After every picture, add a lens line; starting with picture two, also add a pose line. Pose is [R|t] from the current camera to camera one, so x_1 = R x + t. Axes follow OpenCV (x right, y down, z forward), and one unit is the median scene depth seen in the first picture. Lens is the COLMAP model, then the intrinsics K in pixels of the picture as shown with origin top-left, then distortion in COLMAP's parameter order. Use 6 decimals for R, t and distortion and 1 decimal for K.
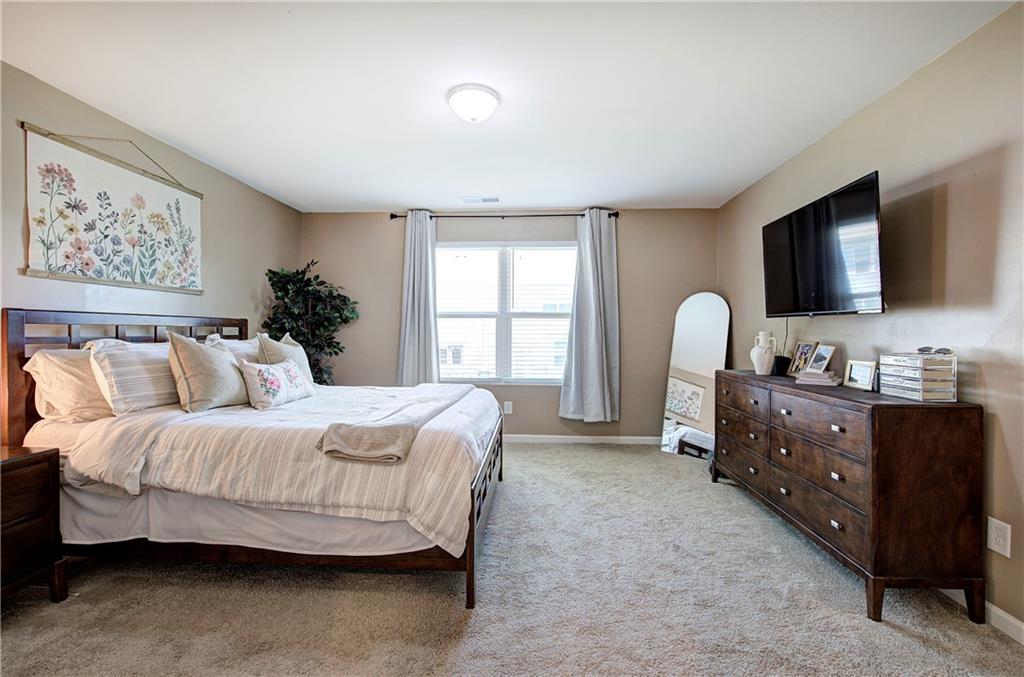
lens RADIAL K [[433.4, 0, 517.1], [0, 433.4, 336.0], [0, 0, 1]] dist [-0.004627, 0.000747]
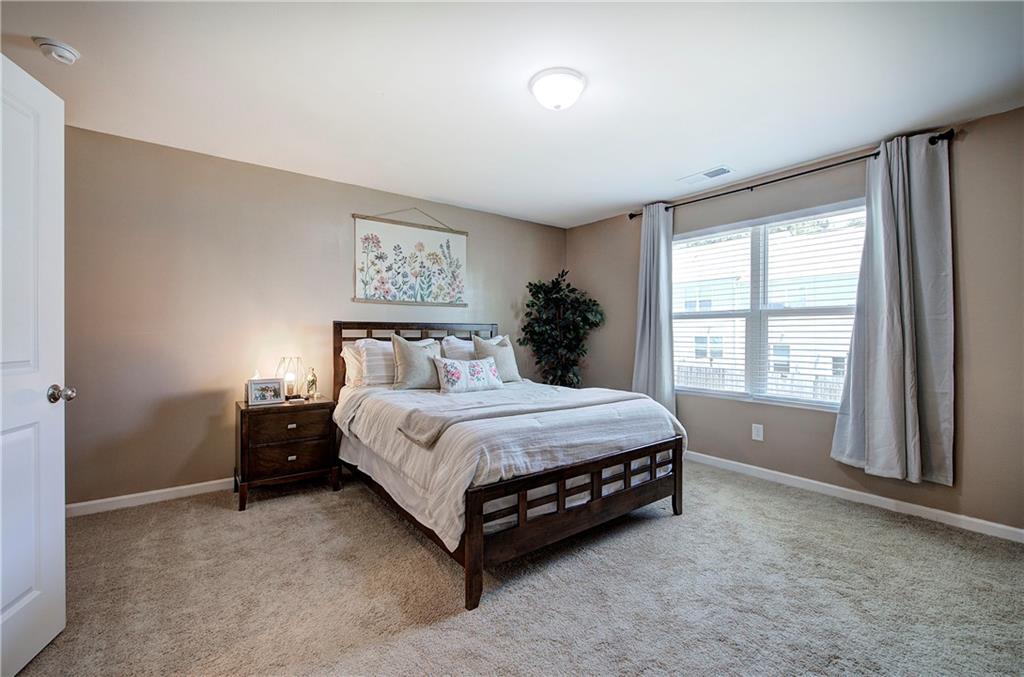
lens RADIAL K [[433.2, 0, 516.5], [0, 433.2, 337.5], [0, 0, 1]] dist [-0.002950, 0.000744]
pose [[0.651789, 0.006861, -0.758370, 0.437117], [-0.007937, 0.999966, 0.002224, -0.003930], [0.758359, 0.004569, 0.651821, 0.256299]]
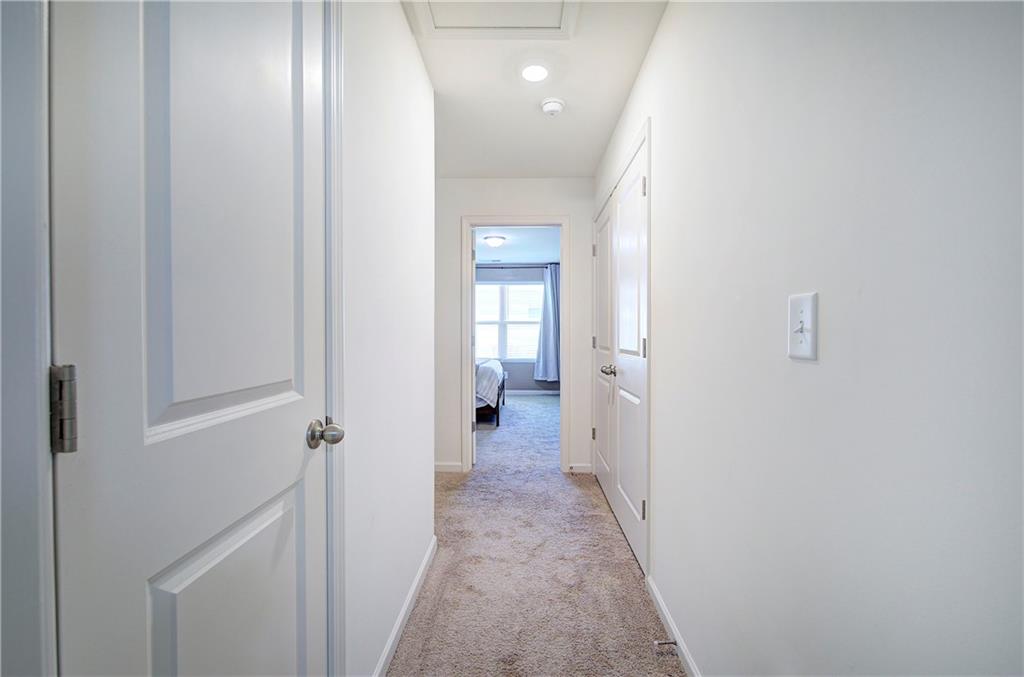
lens RADIAL K [[433.2, 0, 516.5], [0, 433.2, 337.5], [0, 0, 1]] dist [-0.002950, 0.000744]
pose [[0.999525, -0.003117, 0.030647, -0.044551], [0.003108, 0.999995, 0.000360, 0.017116], [-0.030648, -0.000265, 0.999530, -1.186649]]
